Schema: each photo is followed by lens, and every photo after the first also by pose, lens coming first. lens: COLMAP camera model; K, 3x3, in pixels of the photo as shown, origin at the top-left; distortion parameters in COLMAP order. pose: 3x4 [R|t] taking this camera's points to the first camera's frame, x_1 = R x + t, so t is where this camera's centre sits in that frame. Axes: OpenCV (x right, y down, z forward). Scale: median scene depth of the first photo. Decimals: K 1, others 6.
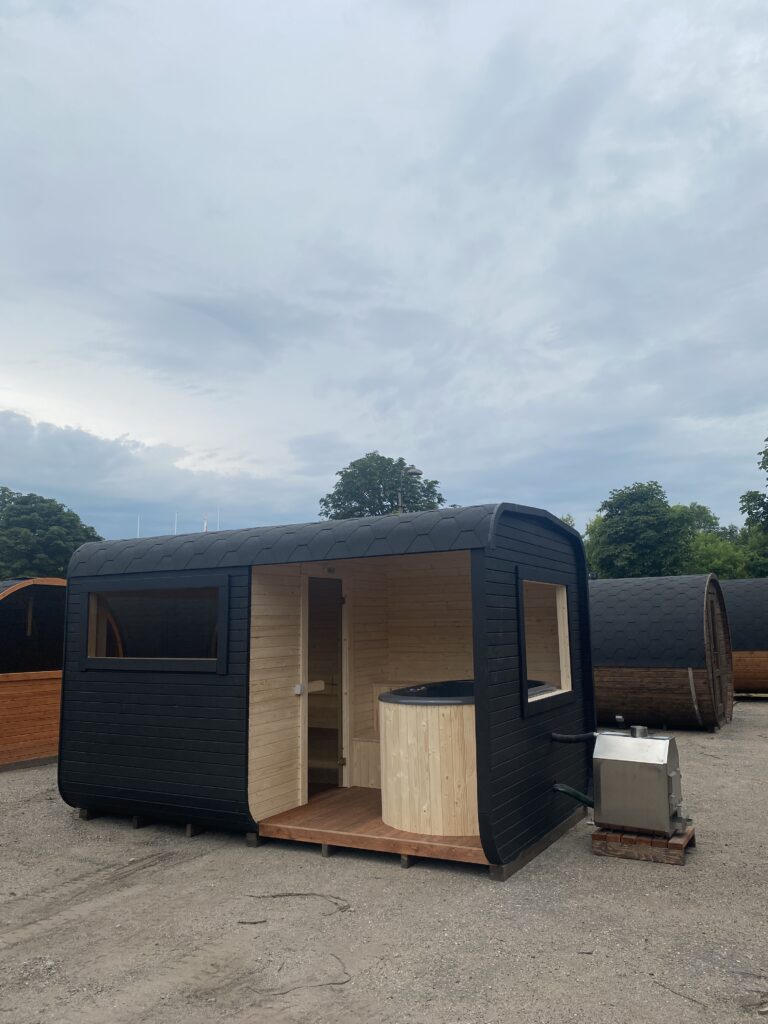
lens RADIAL K [[784.6, 0, 384.0], [0, 784.6, 512.0], [0, 0, 1]] dist [-0.007055, 0.001292]
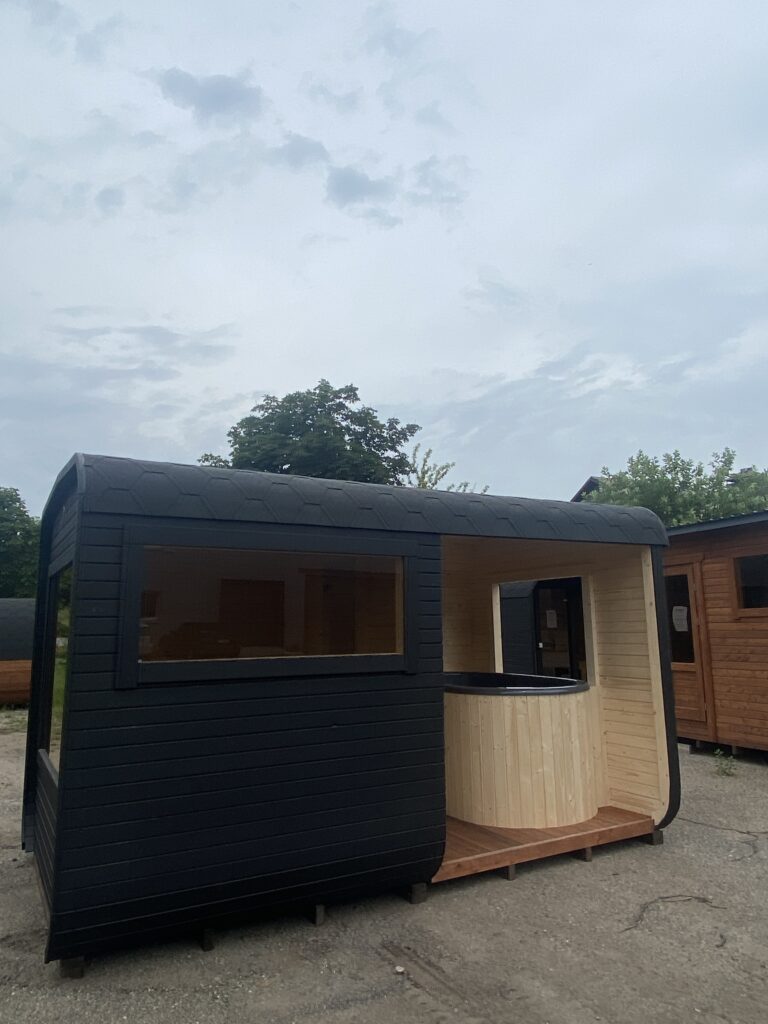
lens RADIAL K [[725.8, 0, 384.0], [0, 725.8, 512.0], [0, 0, 1]] dist [0.003667, -0.005856]
pose [[0.545611, 0.136043, 0.826922, -0.918932], [-0.108542, 0.989896, -0.091238, 0.134372], [-0.830980, -0.039975, 0.554865, 0.728487]]
